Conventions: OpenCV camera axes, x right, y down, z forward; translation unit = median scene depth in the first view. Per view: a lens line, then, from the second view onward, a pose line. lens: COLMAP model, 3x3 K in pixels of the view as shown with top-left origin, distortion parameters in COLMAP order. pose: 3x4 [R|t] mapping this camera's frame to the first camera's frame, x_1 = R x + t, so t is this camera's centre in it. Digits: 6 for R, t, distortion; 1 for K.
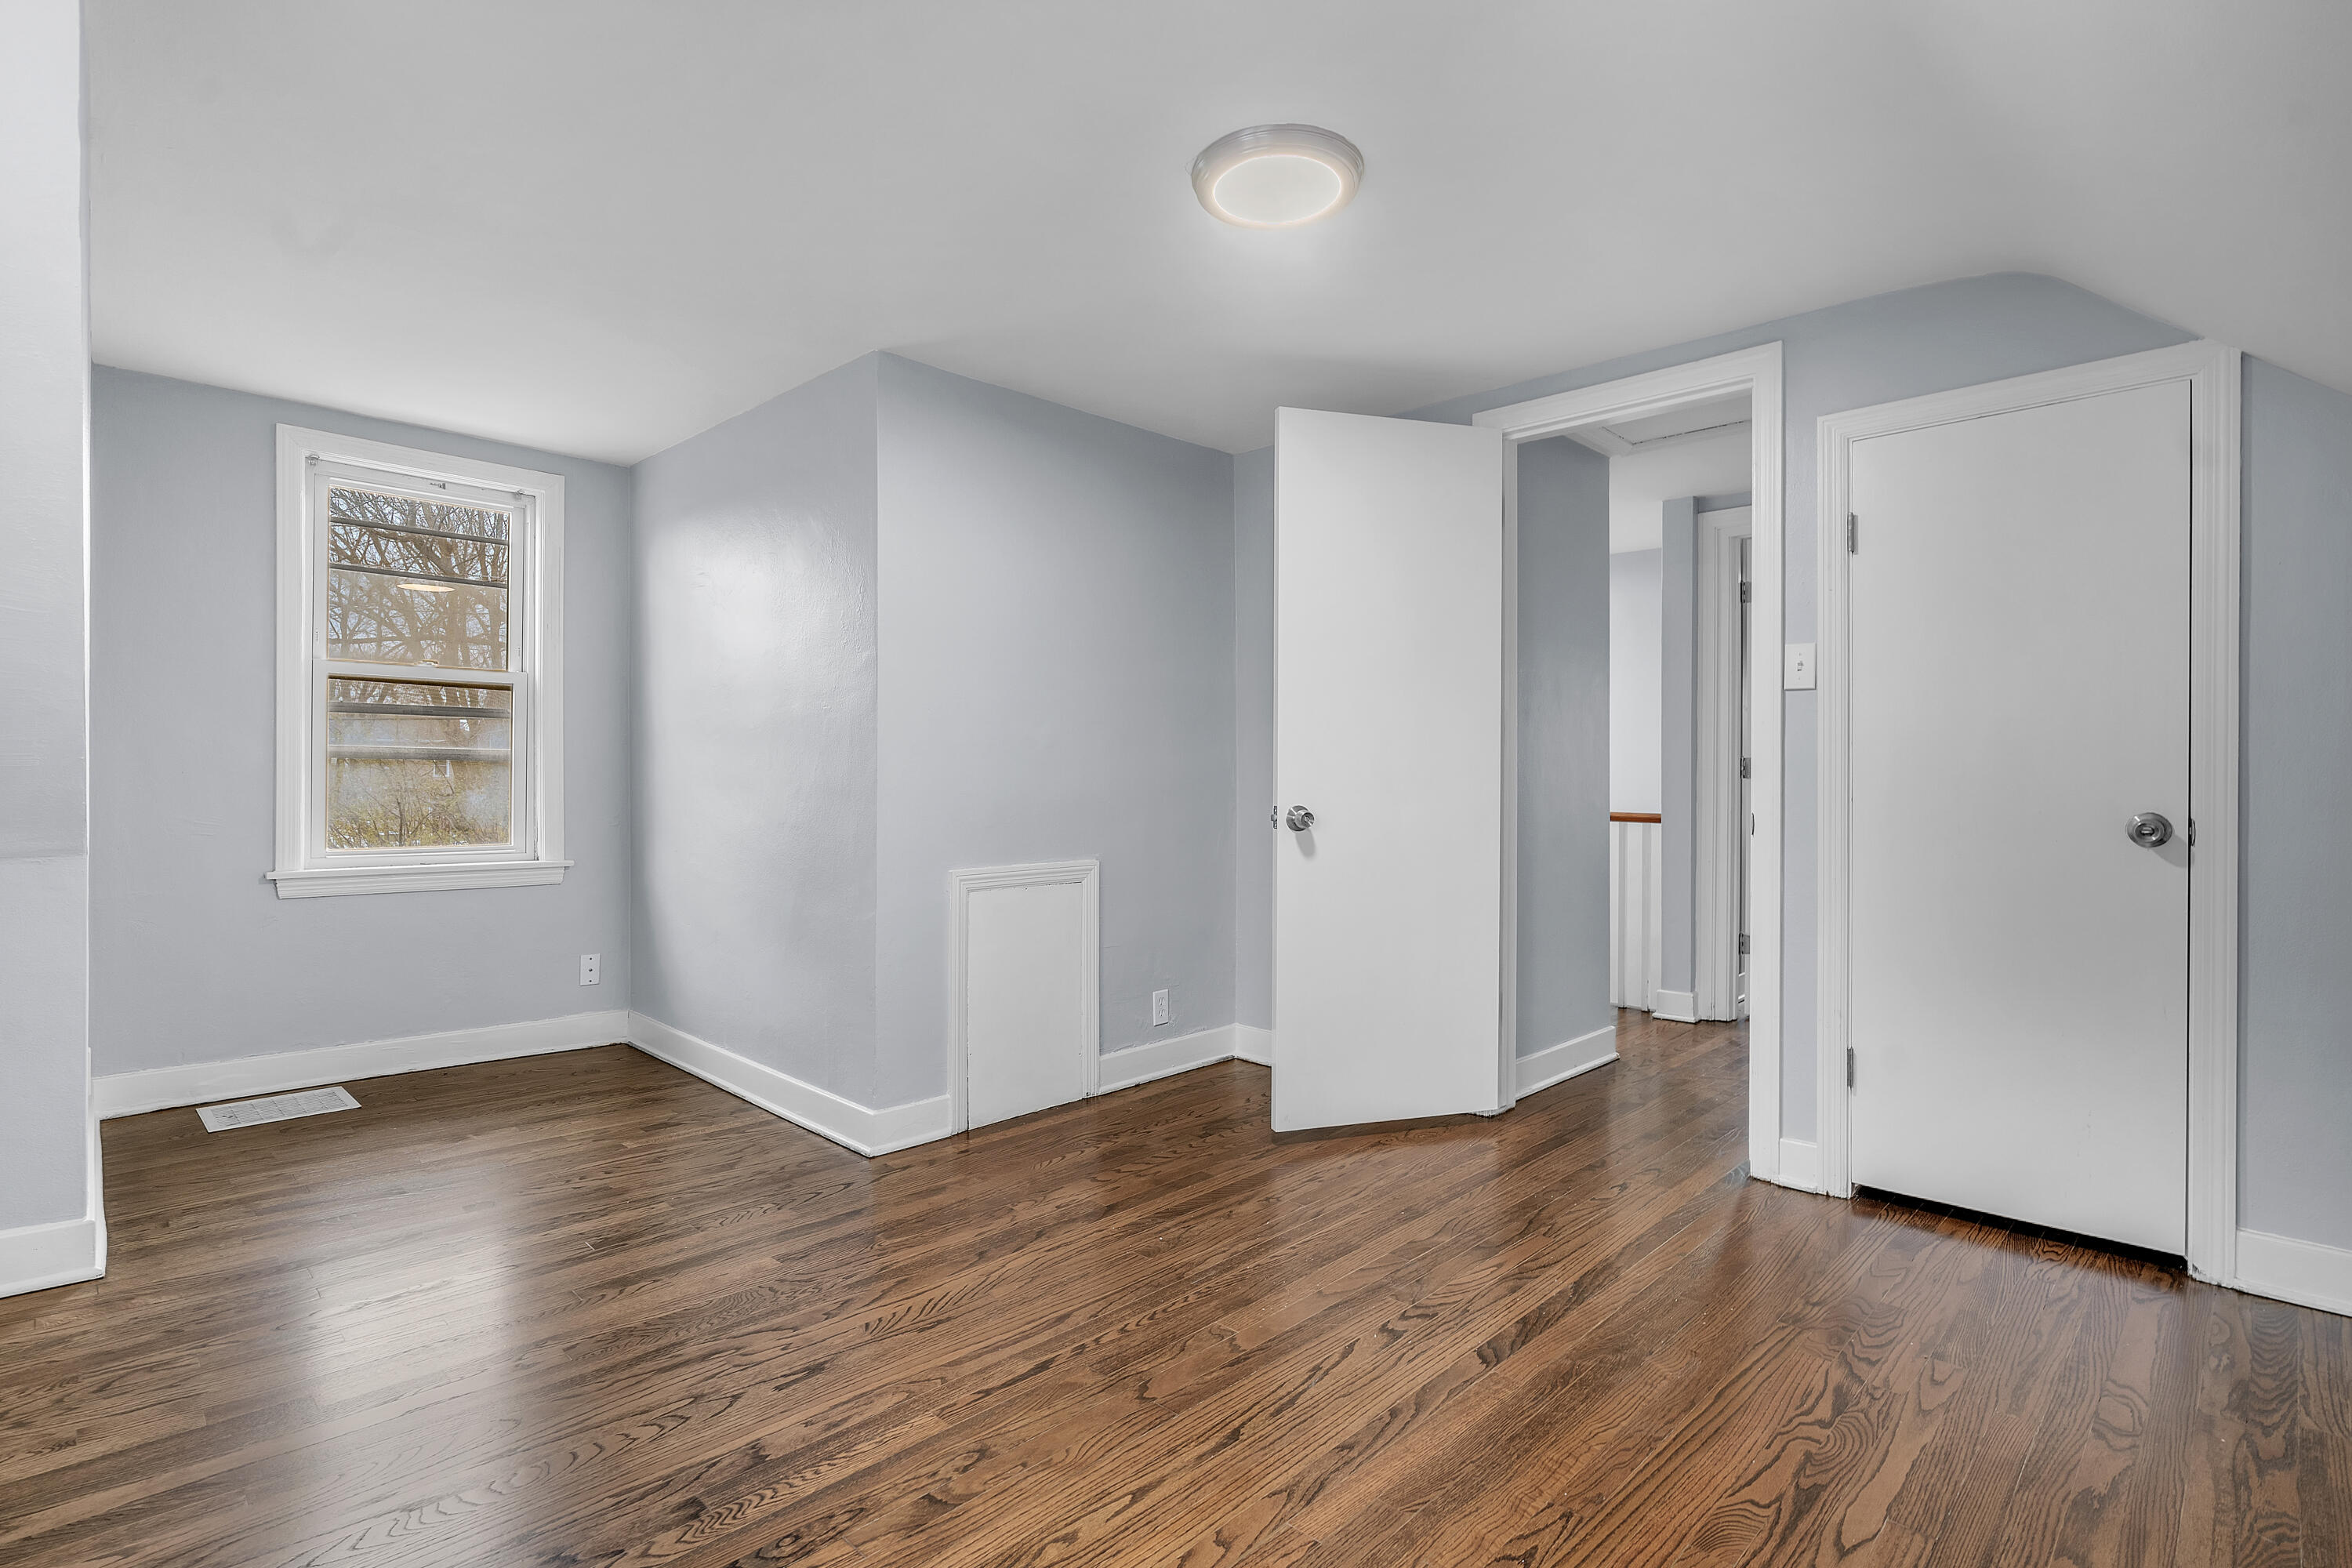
lens RADIAL K [[1143.8, 0, 1176.0], [0, 1143.8, 784.0], [0, 0, 1]] dist [-0.002465, -0.000471]
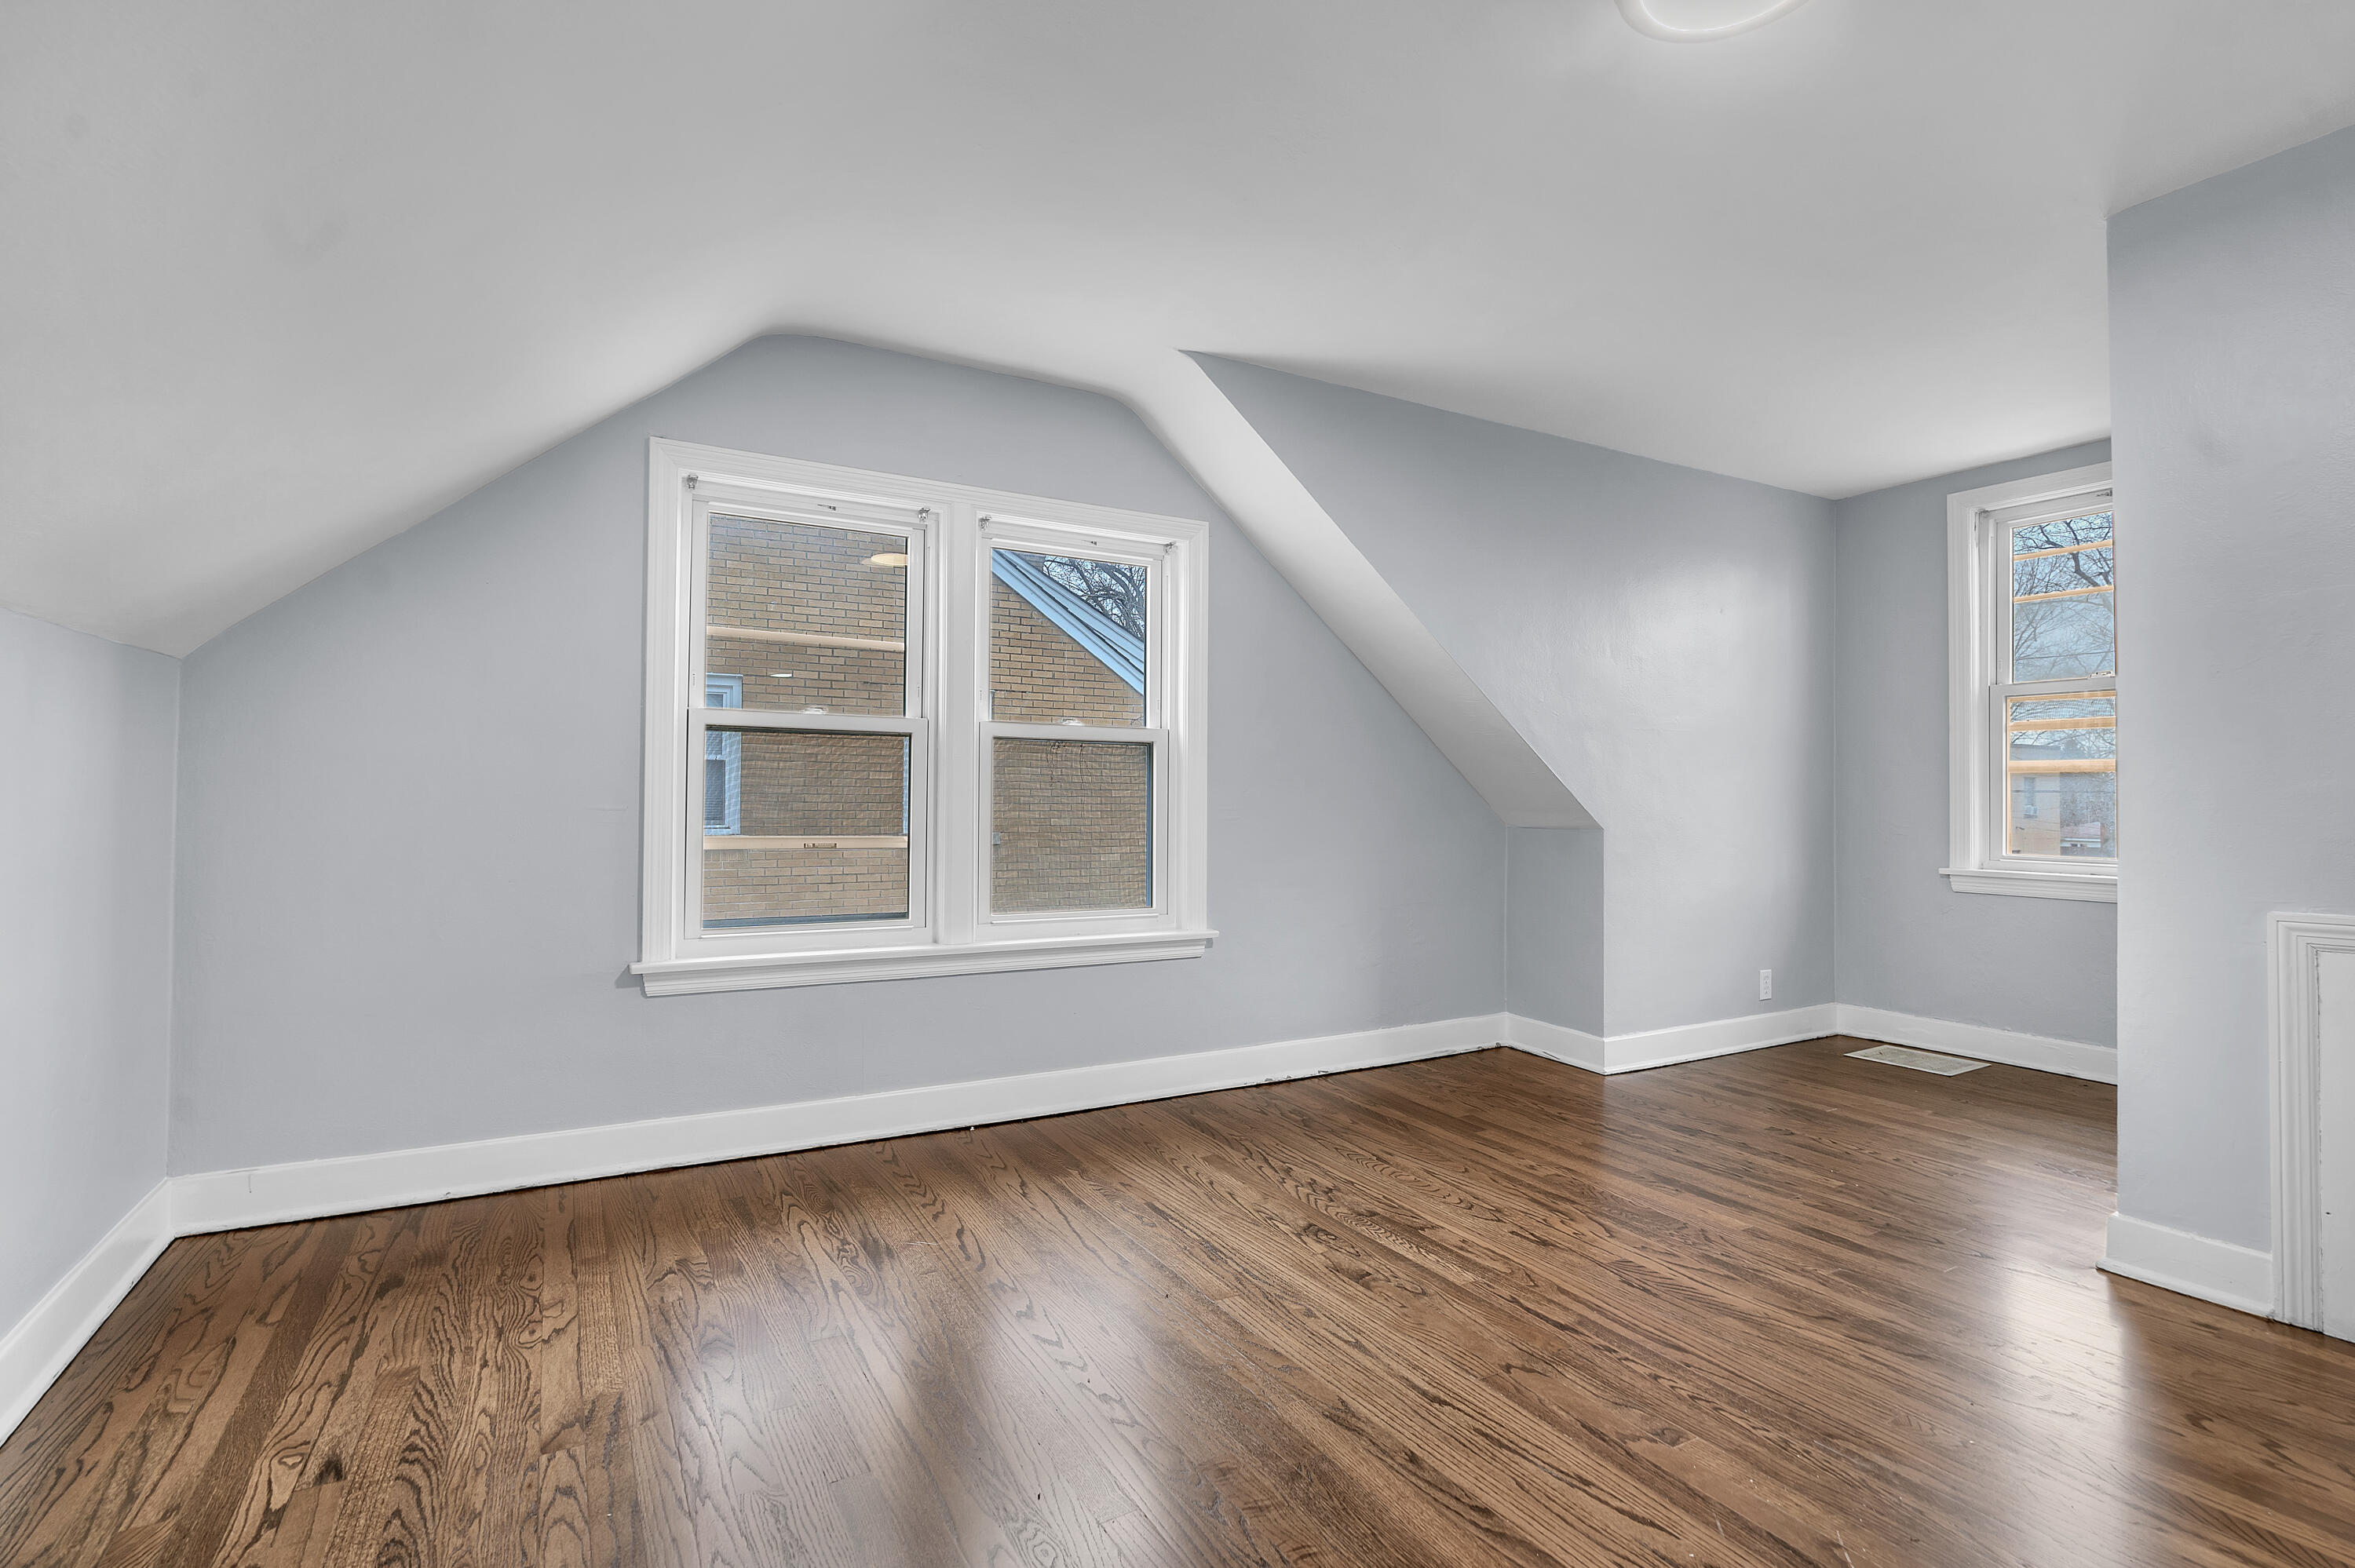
lens RADIAL K [[1145.1, 0, 1177.5], [0, 1145.1, 784.0], [0, 0, 1]] dist [-0.002465, -0.000471]
pose [[-0.290768, -0.023896, -0.956495, 1.012839], [-0.011884, 0.999701, -0.021363, 0.040791], [0.956720, 0.005156, -0.290965, 0.979096]]
